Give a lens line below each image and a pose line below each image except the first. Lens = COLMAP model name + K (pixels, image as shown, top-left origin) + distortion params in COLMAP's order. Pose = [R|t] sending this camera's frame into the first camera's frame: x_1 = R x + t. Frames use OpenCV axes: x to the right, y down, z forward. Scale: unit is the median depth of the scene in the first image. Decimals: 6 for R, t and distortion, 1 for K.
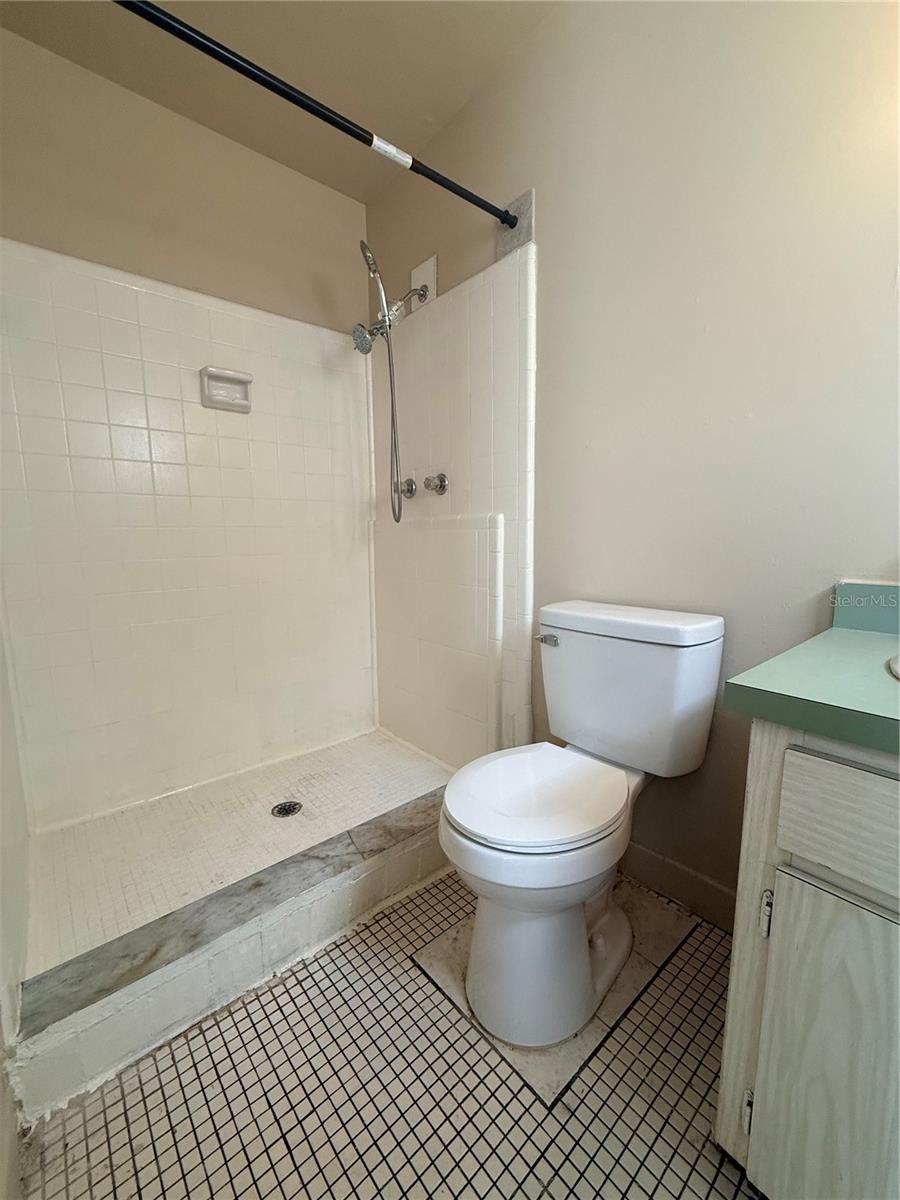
lens RADIAL K [[476.9, 0, 448.3], [0, 476.9, 597.9], [0, 0, 1]] dist [-0.001260, 0.000214]
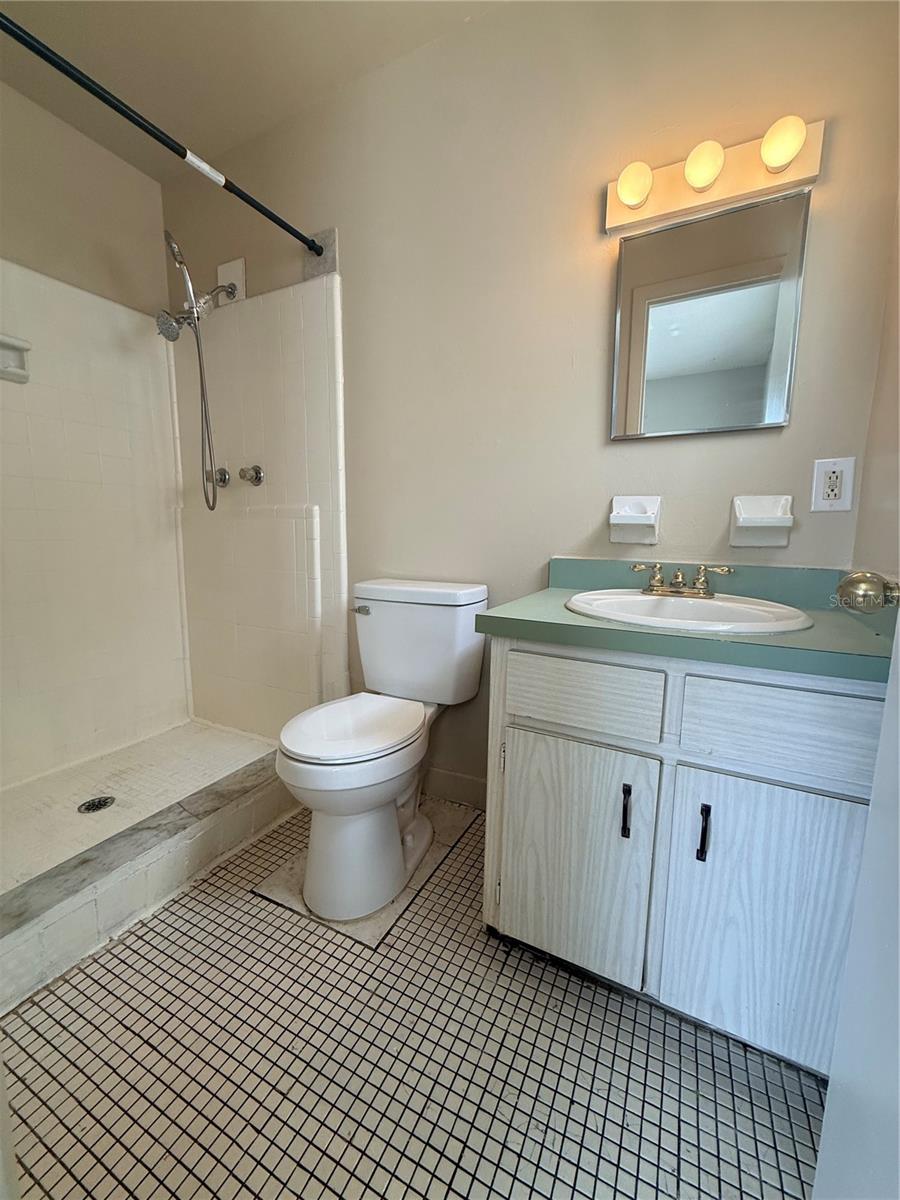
lens RADIAL K [[476.9, 0, 448.3], [0, 476.9, 597.9], [0, 0, 1]] dist [-0.001260, 0.000214]
pose [[0.923817, -0.033016, 0.381407, -0.049937], [0.031074, 0.999454, 0.011250, 0.051365], [-0.381570, 0.001459, 0.924339, -0.211542]]
